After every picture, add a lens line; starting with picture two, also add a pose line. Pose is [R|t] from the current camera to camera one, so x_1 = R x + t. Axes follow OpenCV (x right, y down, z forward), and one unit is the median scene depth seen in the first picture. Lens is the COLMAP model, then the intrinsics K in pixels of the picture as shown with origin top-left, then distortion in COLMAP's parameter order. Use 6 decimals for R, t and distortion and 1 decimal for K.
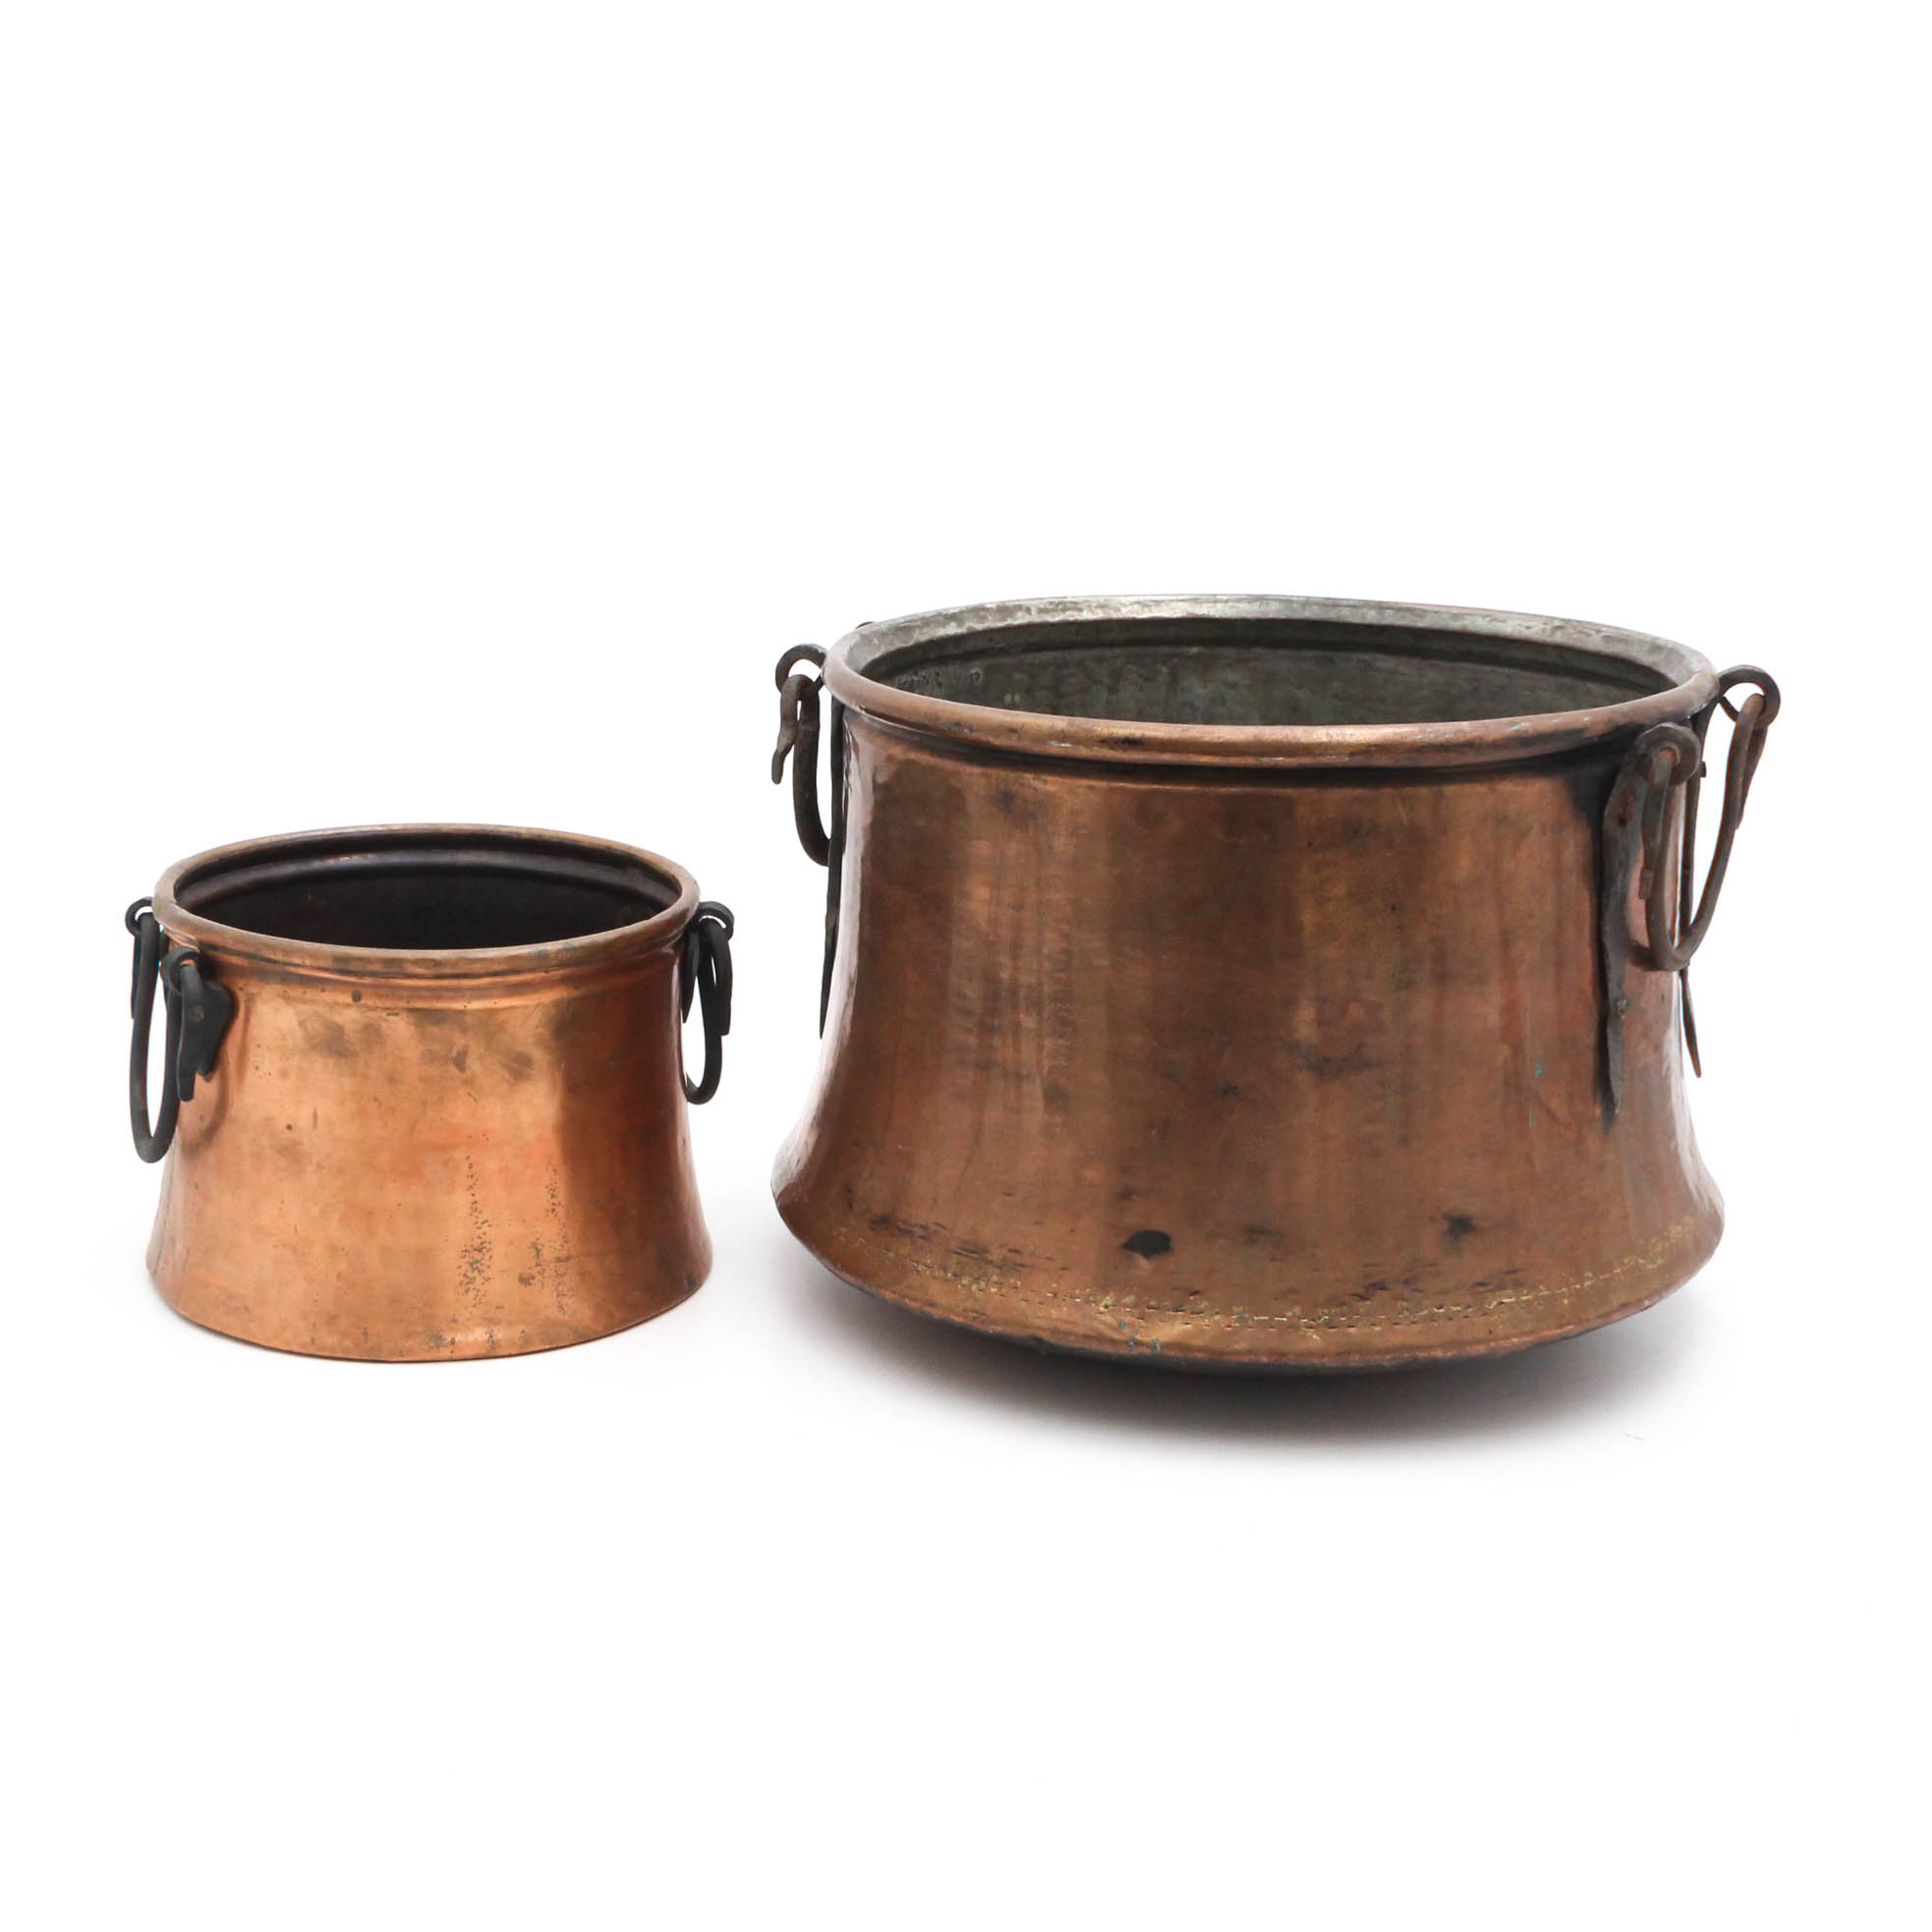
lens RADIAL K [[3056.4, 0, 951.7], [0, 3056.4, 944.9], [0, 0, 1]] dist [0.080149, 0.000000]
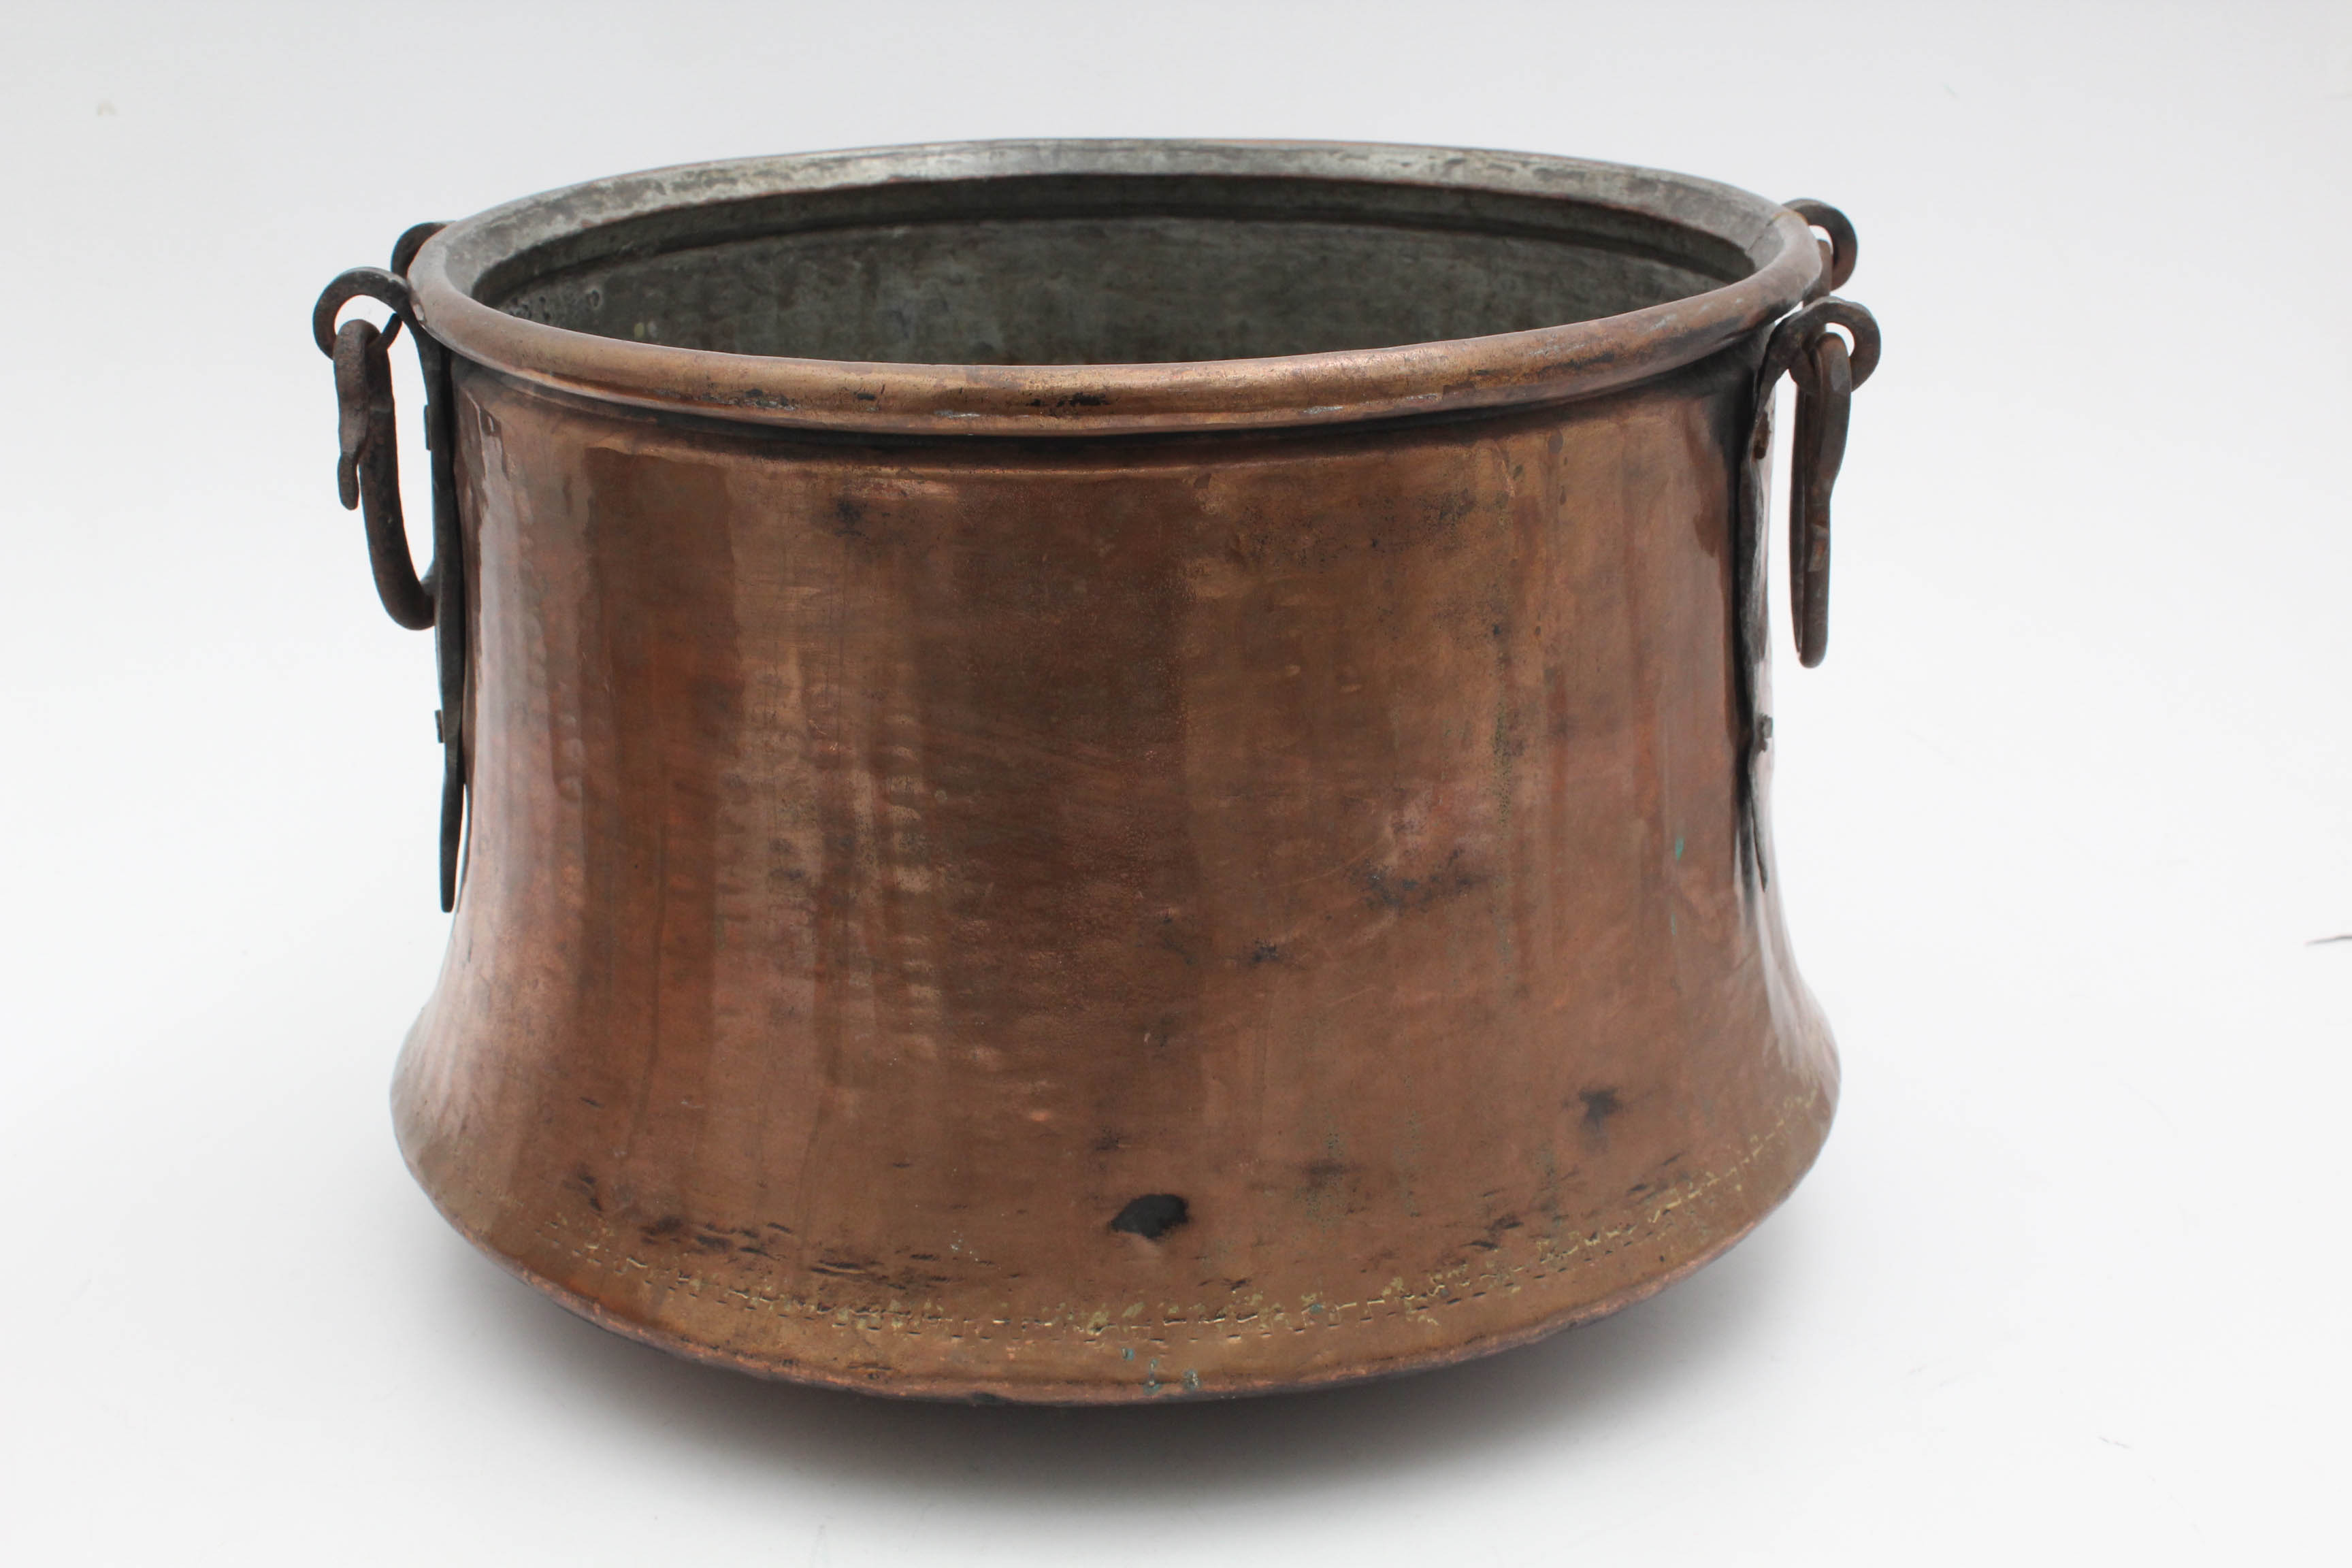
lens RADIAL K [[3299.1, 0, 1197.8], [0, 3299.1, 797.3], [0, 0, 1]] dist [-0.016797, 0.000000]
pose [[0.939587, -0.126181, 0.318205, -0.127602], [0.099530, 0.990124, 0.098733, -0.049909], [-0.327521, -0.061097, 0.942867, 0.383200]]
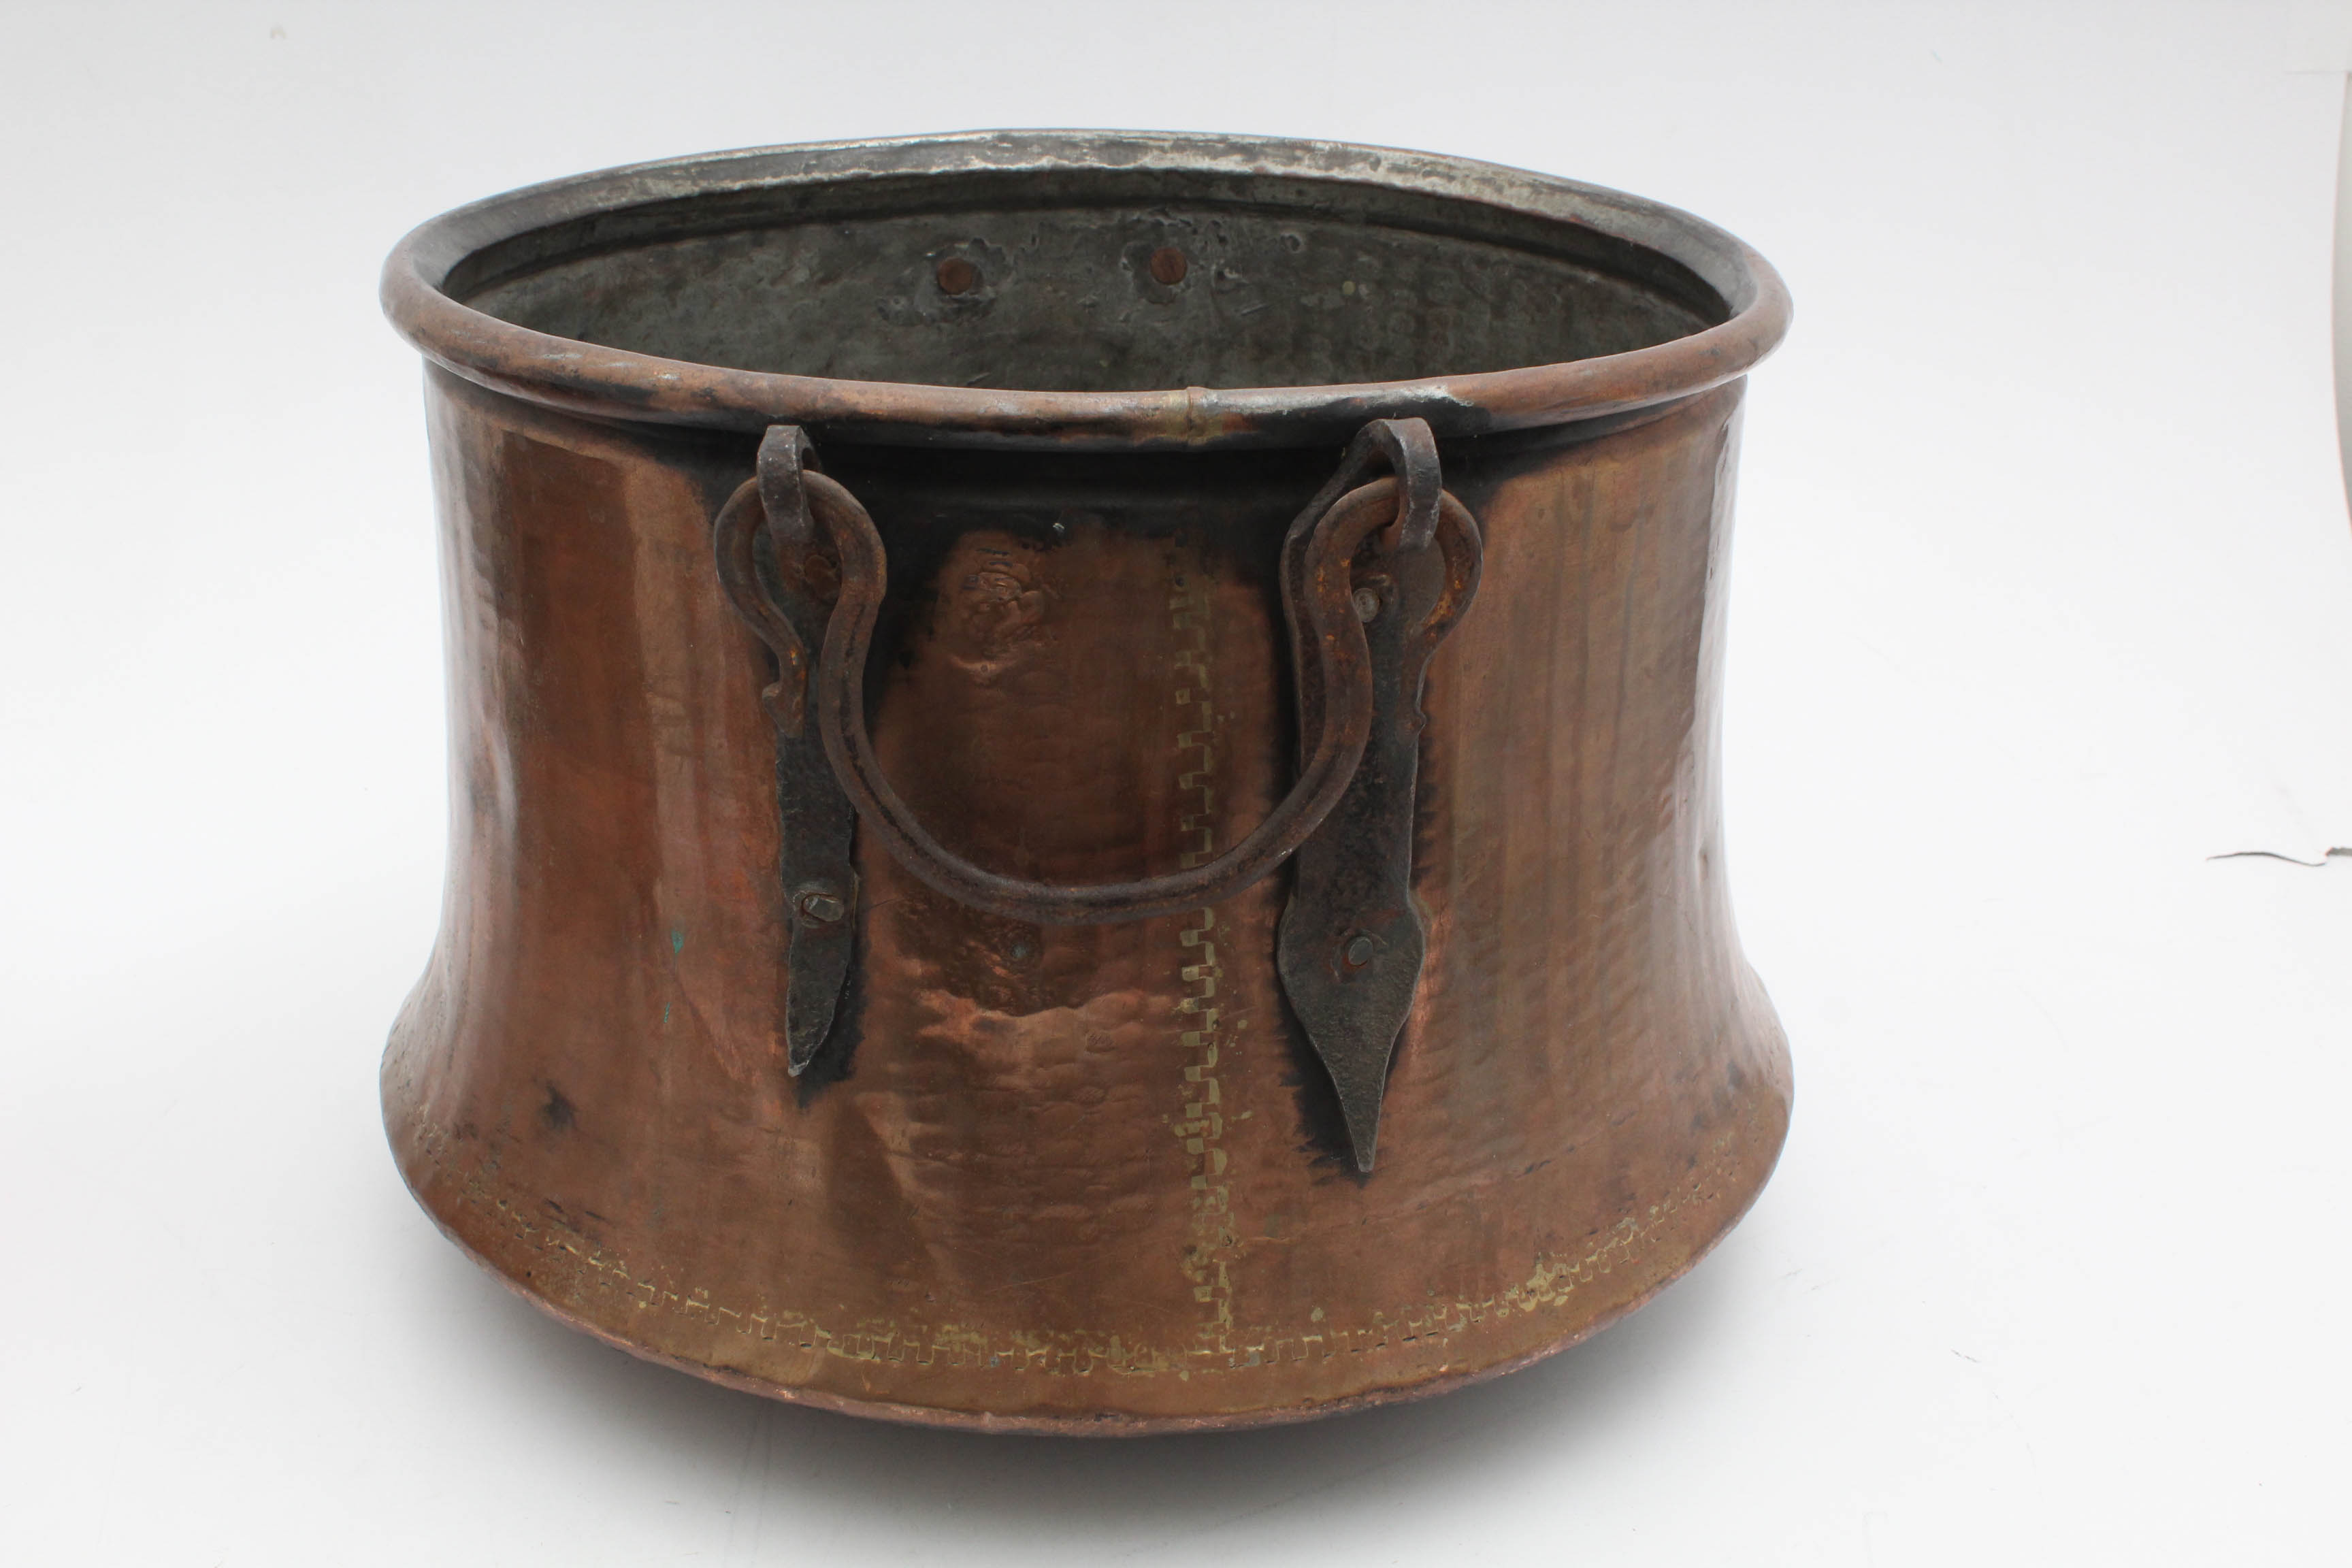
lens RADIAL K [[2787.4, 0, 1187.5], [0, 2787.4, 793.2], [0, 0, 1]] dist [-0.066464, 0.000000]
pose [[0.436676, 0.338939, -0.833327, 0.698588], [-0.240407, 0.936589, 0.254962, -0.154621], [0.866902, 0.089002, 0.490469, 0.830859]]
